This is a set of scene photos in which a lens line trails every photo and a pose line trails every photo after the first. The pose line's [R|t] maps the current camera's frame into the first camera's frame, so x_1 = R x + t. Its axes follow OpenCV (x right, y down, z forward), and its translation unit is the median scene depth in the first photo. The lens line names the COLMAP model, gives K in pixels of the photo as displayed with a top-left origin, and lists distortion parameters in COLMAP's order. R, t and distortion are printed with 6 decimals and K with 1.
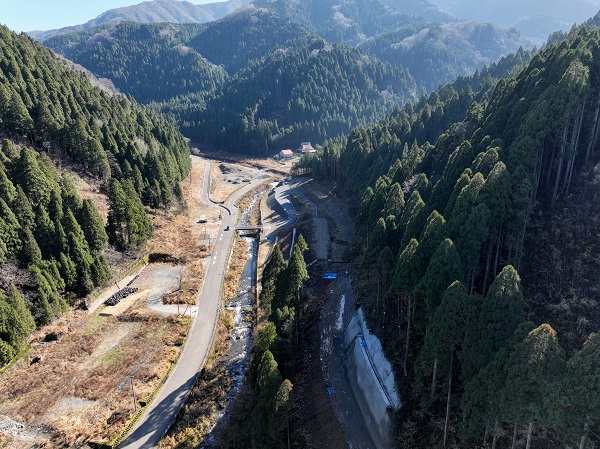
lens RADIAL K [[423.5, 0, 300.0], [0, 423.5, 224.5], [0, 0, 1]] dist [-0.002343, 0.021037]
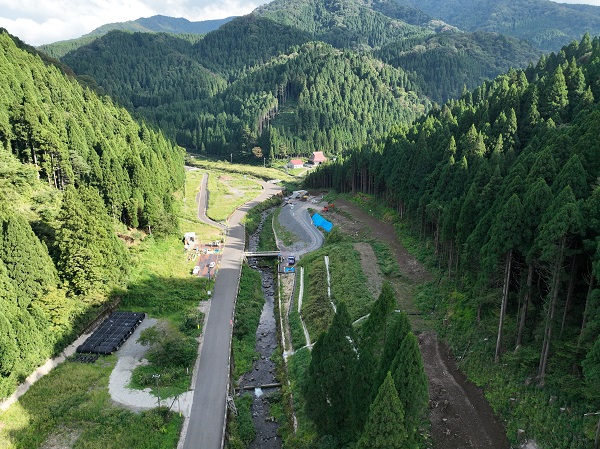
lens RADIAL K [[423.5, 0, 300.0], [0, 423.5, 224.5], [0, 0, 1]] dist [-0.002343, 0.021037]
pose [[0.999928, 0.000415, 0.012034, -0.058168], [0.000063, 0.999213, -0.039666, -0.014635], [-0.012041, 0.039664, 0.999141, 0.237123]]
